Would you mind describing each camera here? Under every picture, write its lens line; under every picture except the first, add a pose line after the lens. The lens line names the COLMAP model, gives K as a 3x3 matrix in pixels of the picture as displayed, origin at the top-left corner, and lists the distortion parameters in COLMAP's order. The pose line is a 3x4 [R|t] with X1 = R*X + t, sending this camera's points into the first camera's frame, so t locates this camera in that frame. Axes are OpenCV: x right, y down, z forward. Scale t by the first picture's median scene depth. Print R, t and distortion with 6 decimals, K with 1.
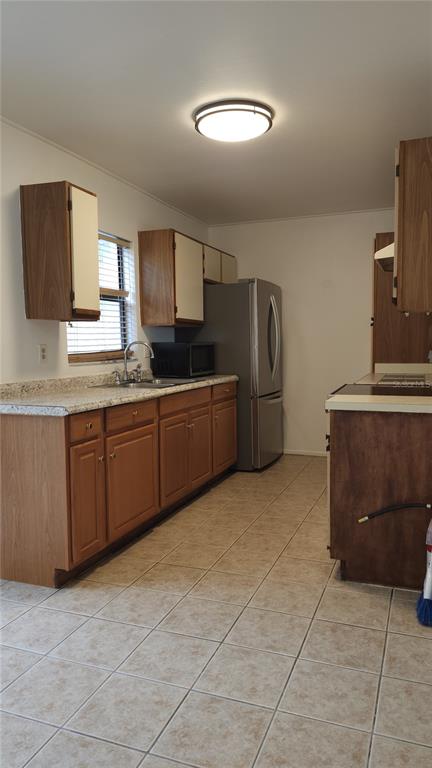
lens RADIAL K [[535.5, 0, 221.4], [0, 535.5, 383.7], [0, 0, 1]] dist [0.067273, -0.068823]
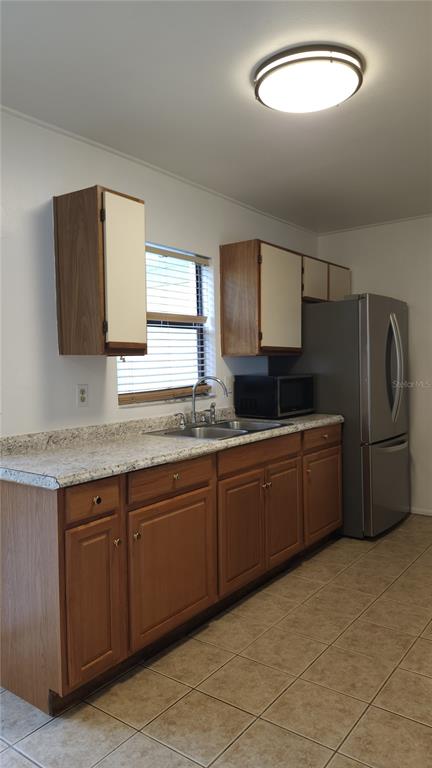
lens RADIAL K [[535.5, 0, 217.1], [0, 535.5, 385.2], [0, 0, 1]] dist [0.067273, -0.068823]
pose [[0.961645, 0.003424, -0.274277, 0.098127], [-0.012276, 0.999457, -0.030565, -0.048682], [0.274024, 0.032759, 0.961165, 0.255729]]
